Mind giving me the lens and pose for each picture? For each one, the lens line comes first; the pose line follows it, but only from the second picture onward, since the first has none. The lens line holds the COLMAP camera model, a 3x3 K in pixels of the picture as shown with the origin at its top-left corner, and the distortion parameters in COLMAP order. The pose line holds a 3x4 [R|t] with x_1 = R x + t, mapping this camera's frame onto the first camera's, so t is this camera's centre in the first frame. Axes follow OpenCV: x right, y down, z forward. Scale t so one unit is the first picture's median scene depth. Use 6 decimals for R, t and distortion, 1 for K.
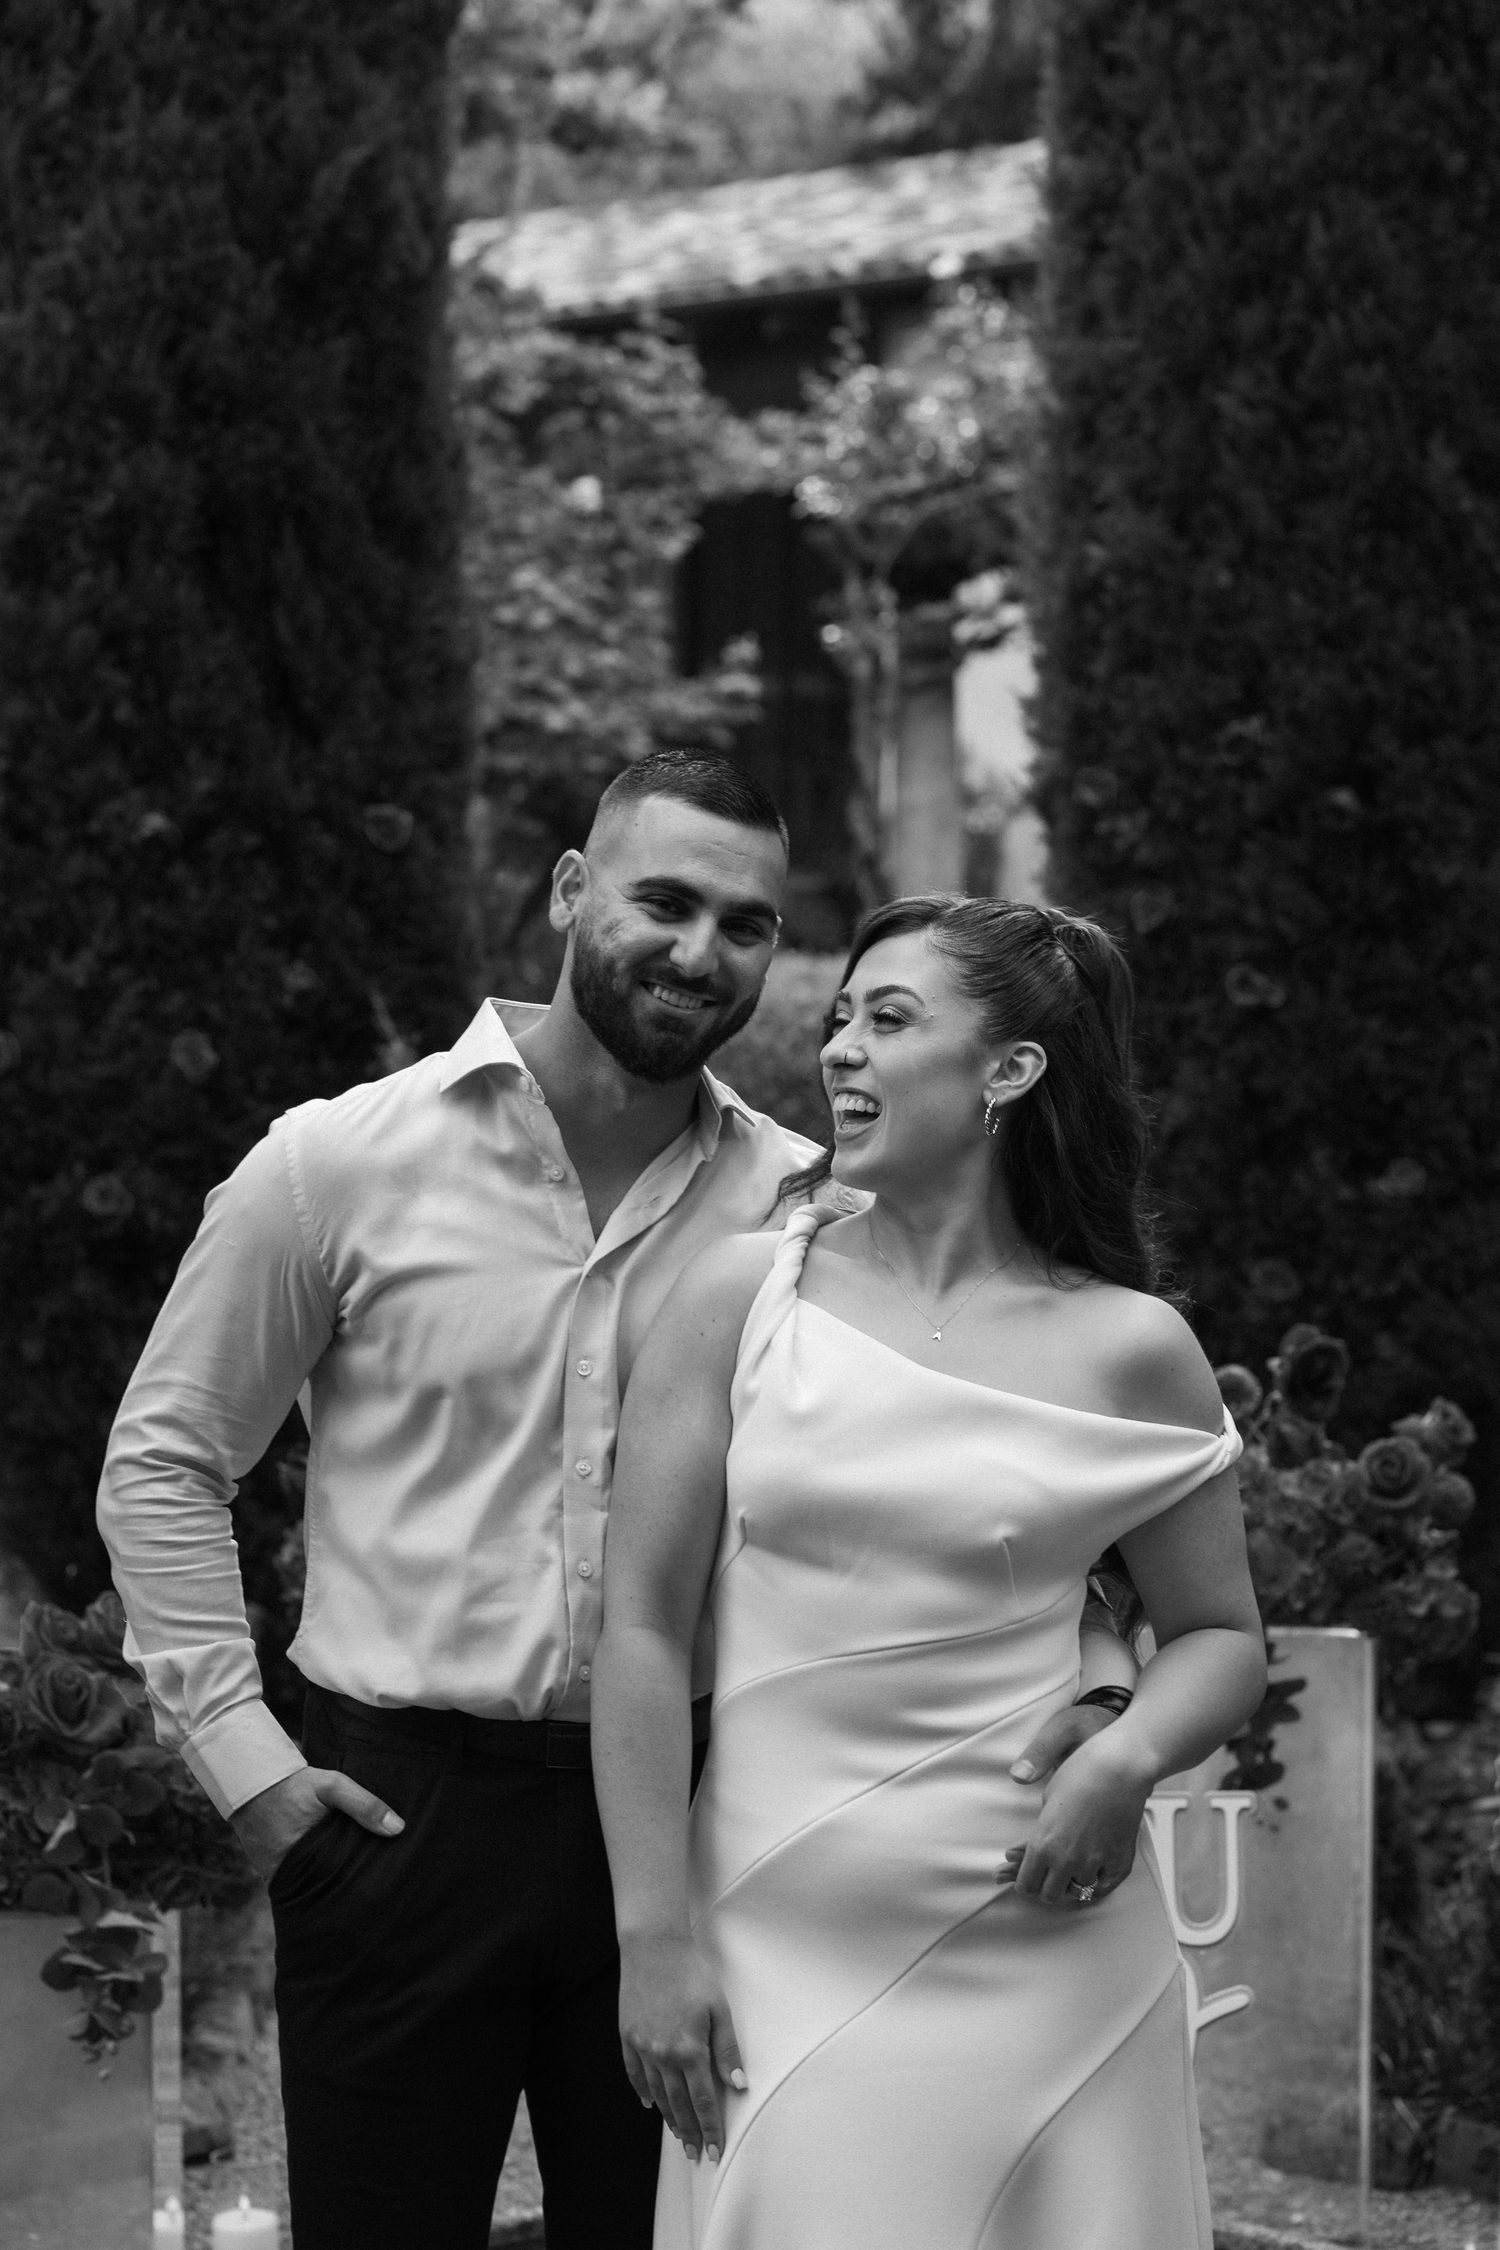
lens RADIAL K [[5685.2, 0, 760.9], [0, 5685.2, 1095.9], [0, 0, 1]] dist [0.010155, 0.460987]
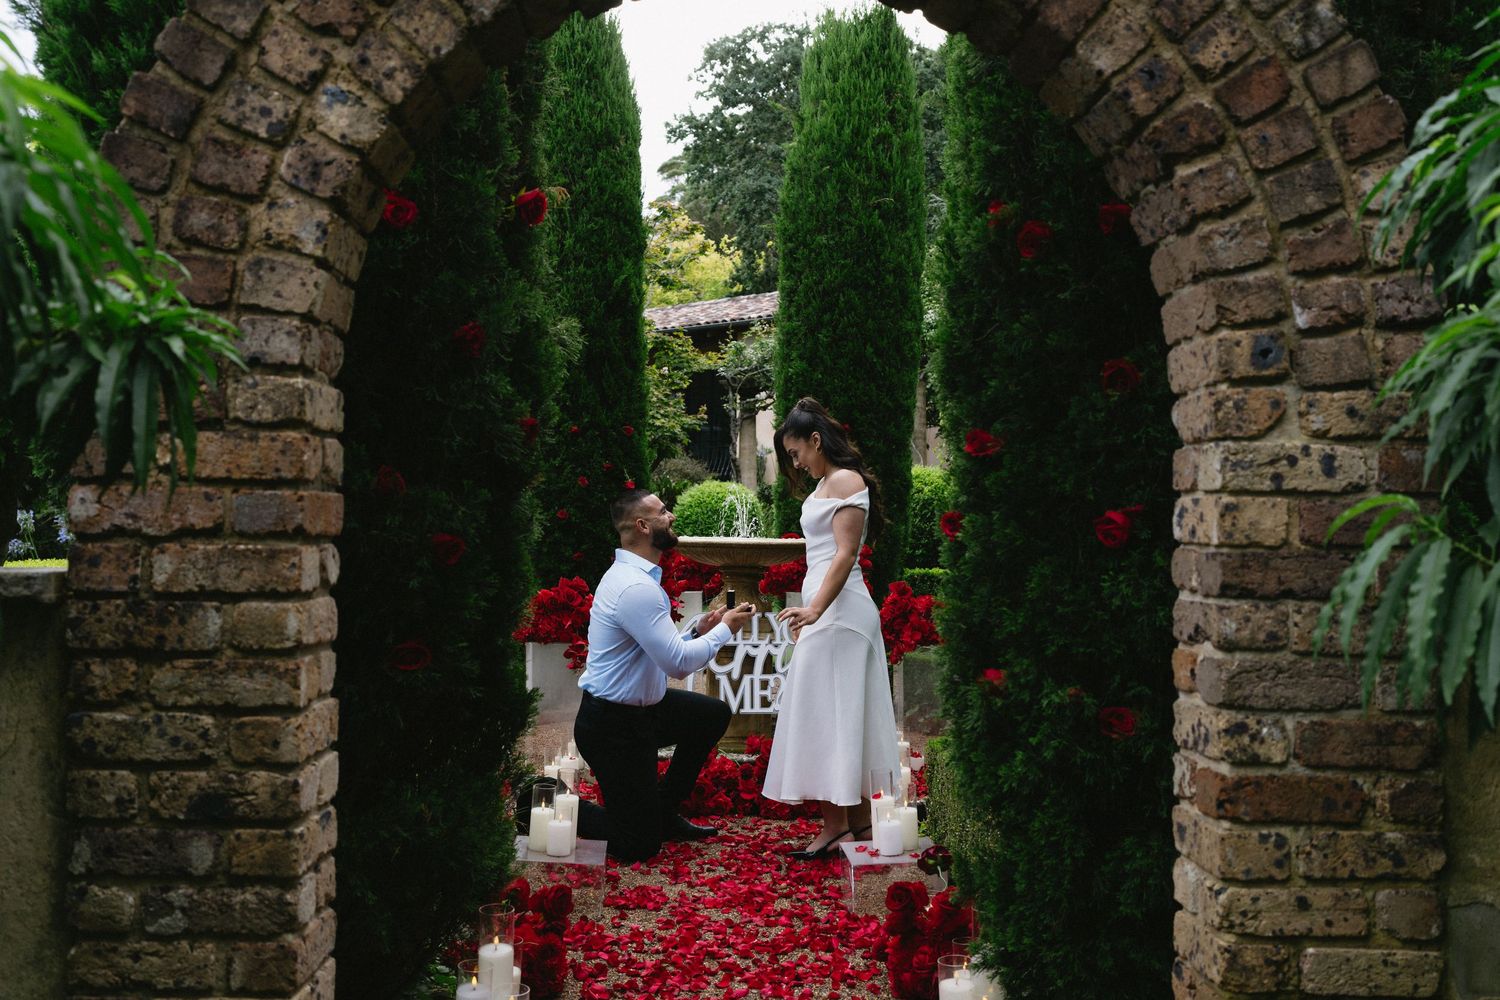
lens RADIAL K [[1510.0, 0, 750.0], [0, 1510.0, 500.0], [0, 0, 1]] dist [-0.002665, -0.004834]
pose [[0.999387, 0.009385, 0.033718, -0.010777], [-0.008279, 0.999428, -0.032778, 0.043018], [-0.034006, 0.032478, 0.998894, -0.157363]]
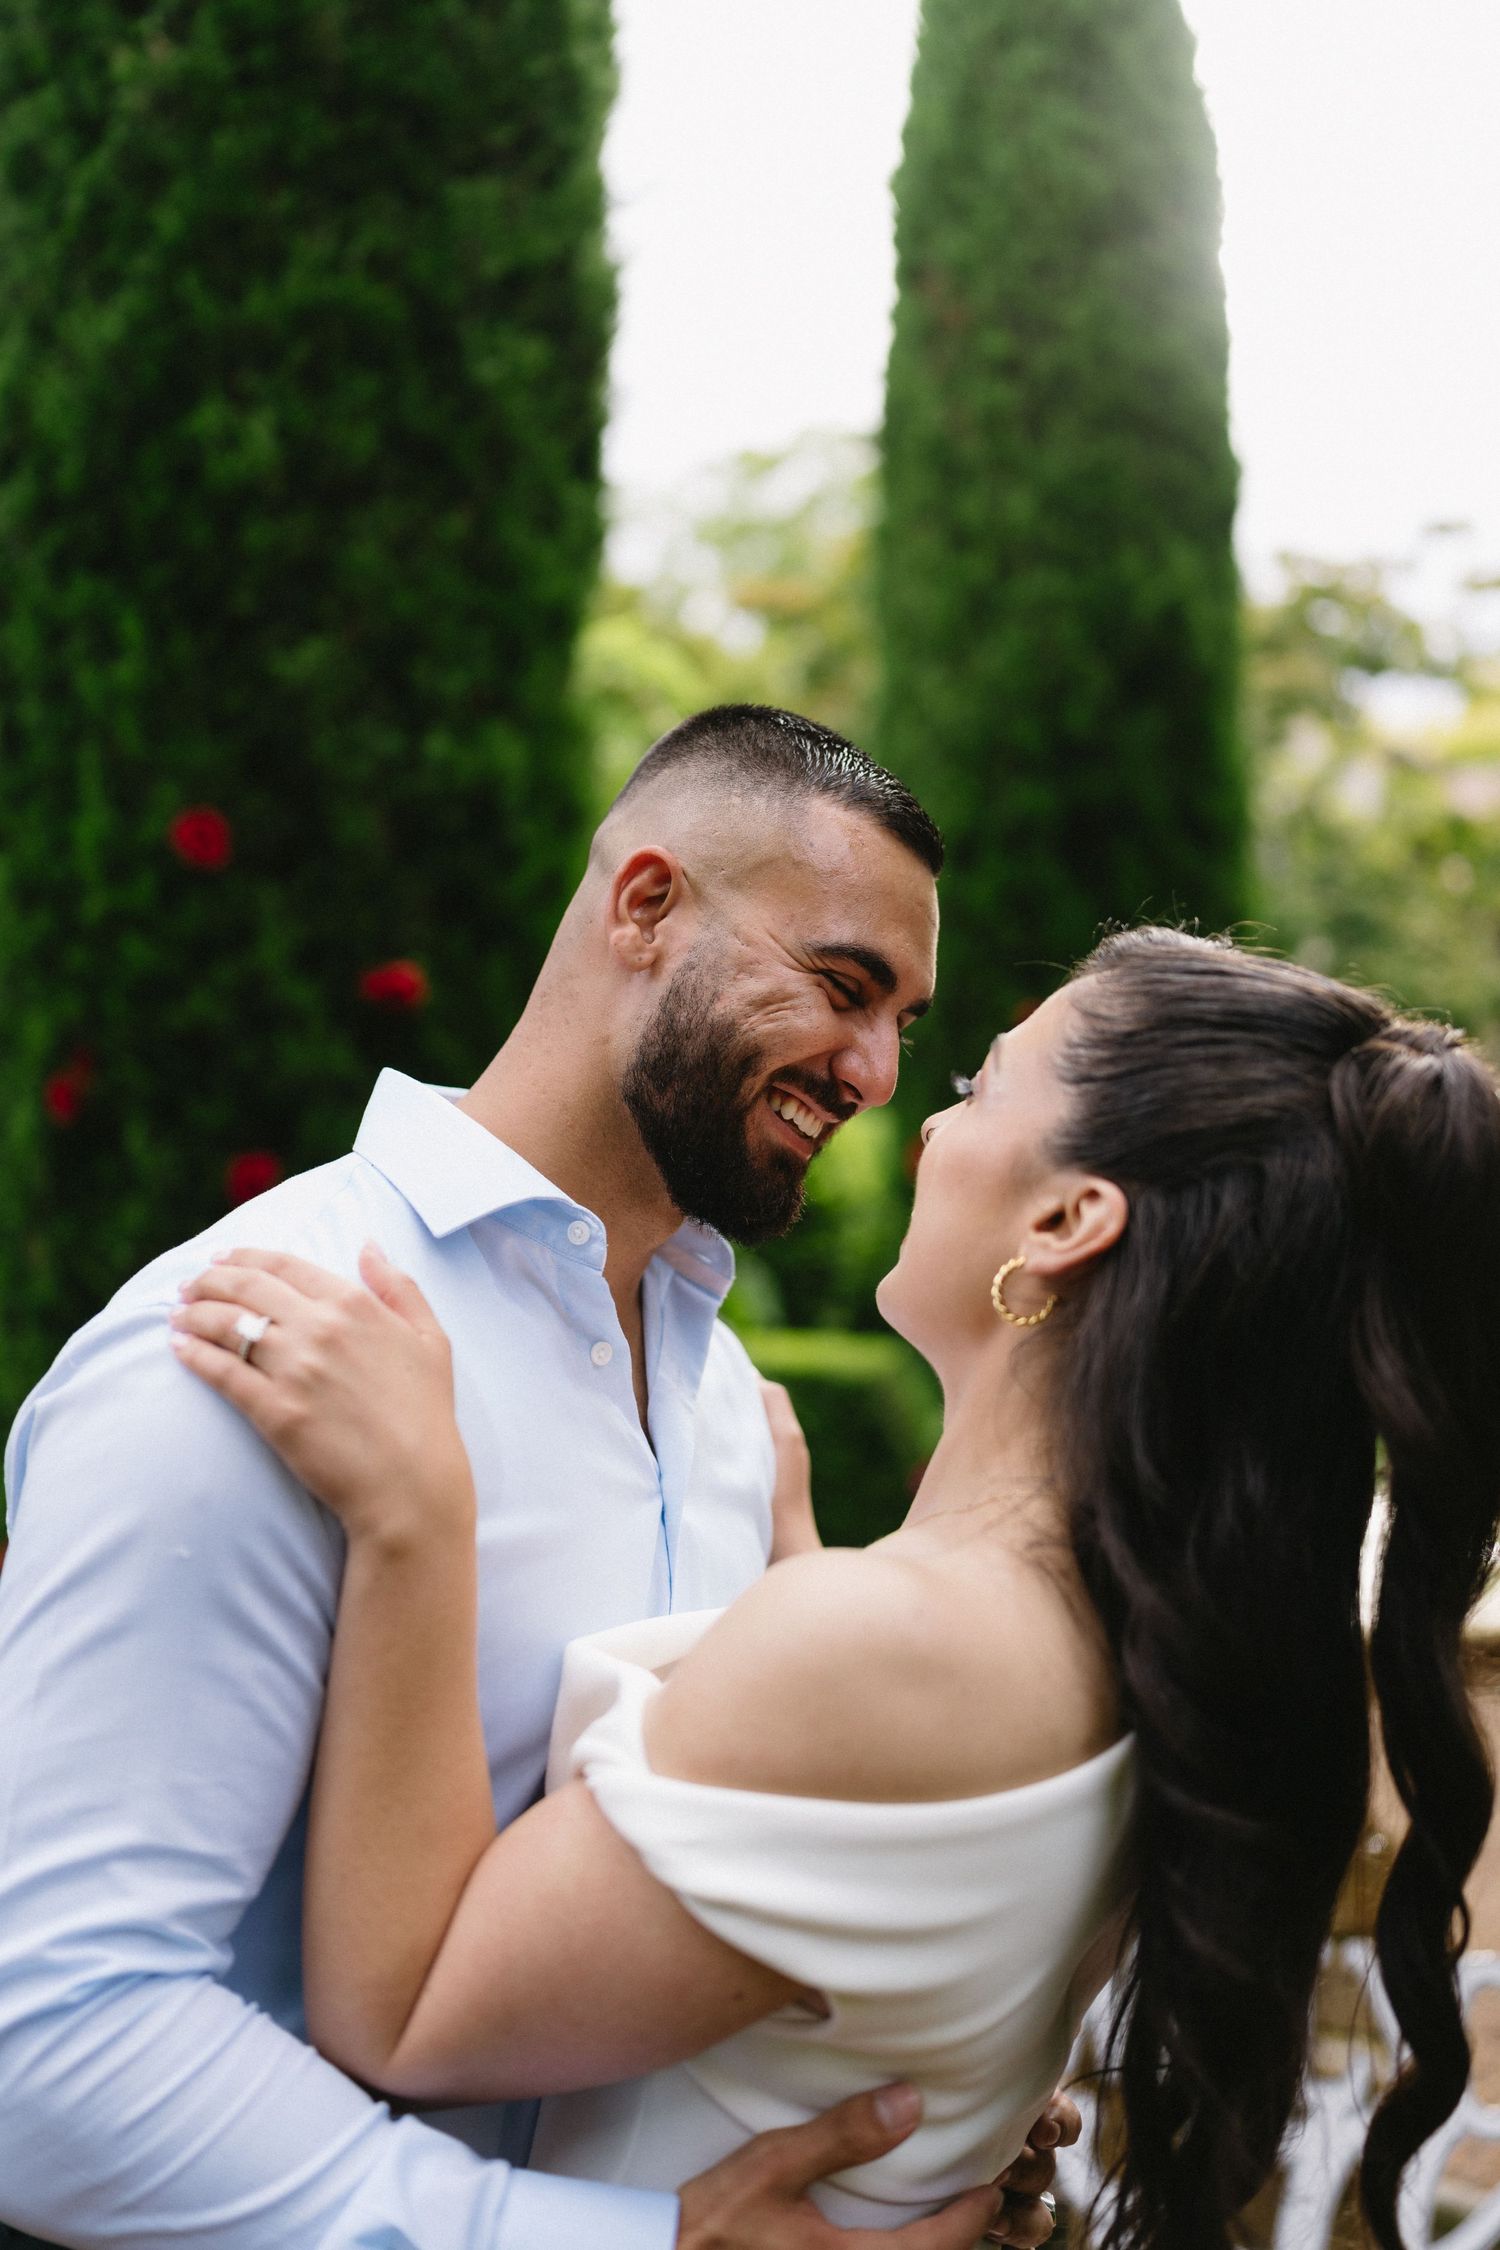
lens RADIAL K [[2265.0, 0, 750.0], [0, 2265.0, 1125.0], [0, 0, 1]] dist [-0.002665, -0.004834]
pose [[0.931522, 0.013273, -0.363442, 0.051566], [-0.020958, 0.999632, -0.017211, -0.003955], [0.363080, 0.023649, 0.931458, 0.367807]]
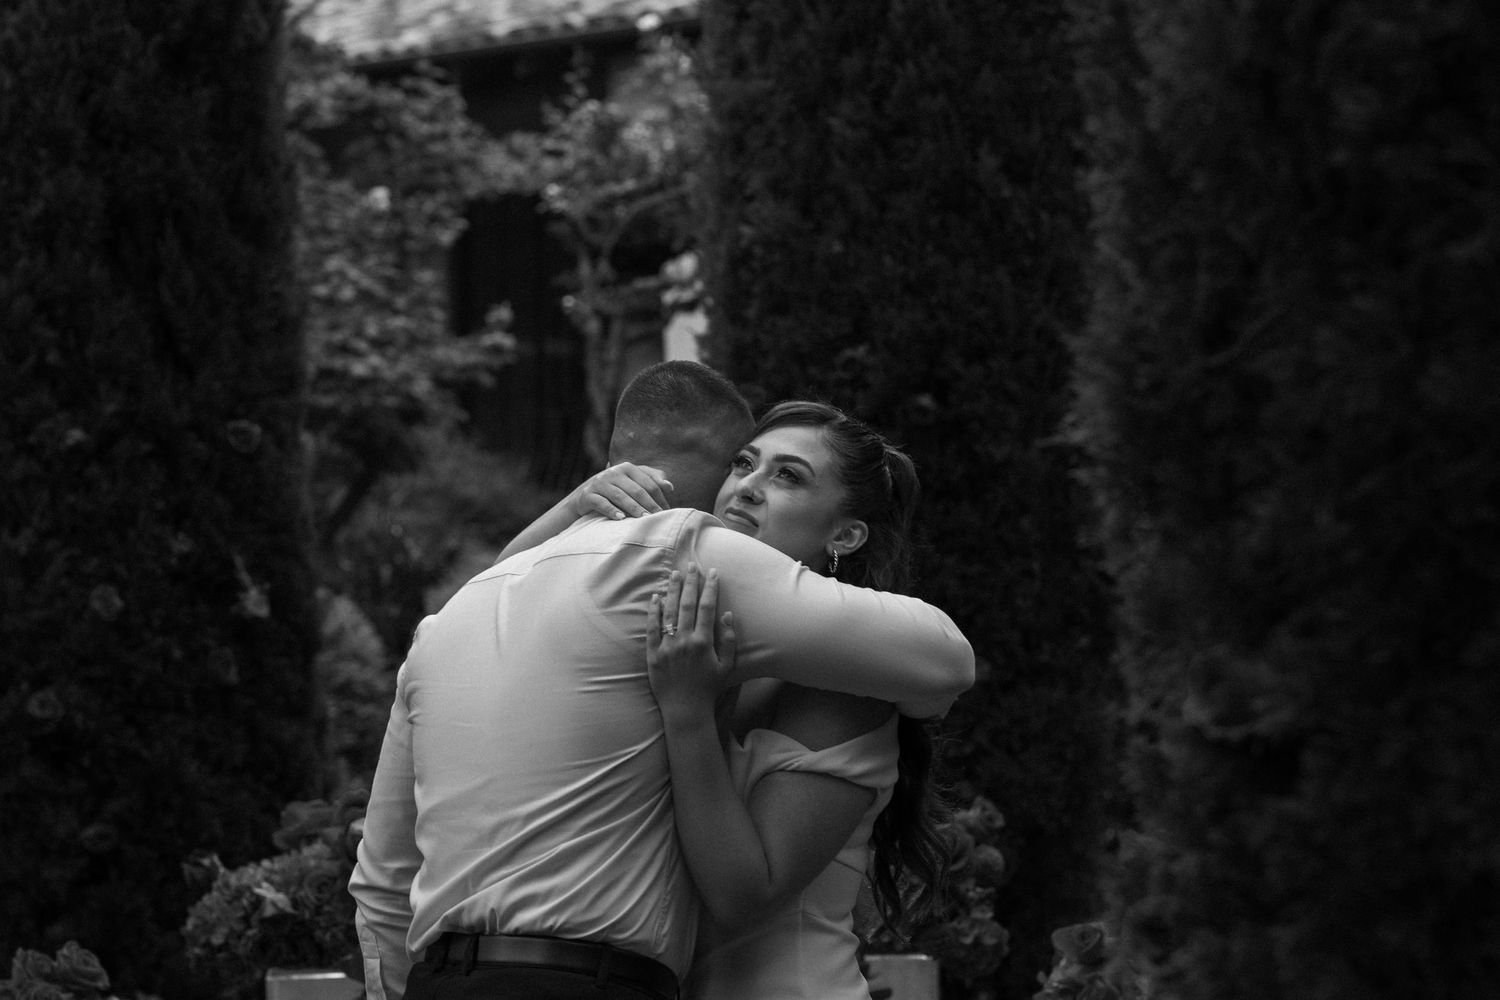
lens RADIAL K [[4644.7, 0, 813.2], [0, 4644.7, 393.9], [0, 0, 1]] dist [0.000996, 0.231462]
pose [[0.997858, -0.020328, 0.062180, 0.003166], [0.024222, 0.997750, -0.062518, 0.017149], [-0.060769, 0.063890, 0.996105, -0.144777]]
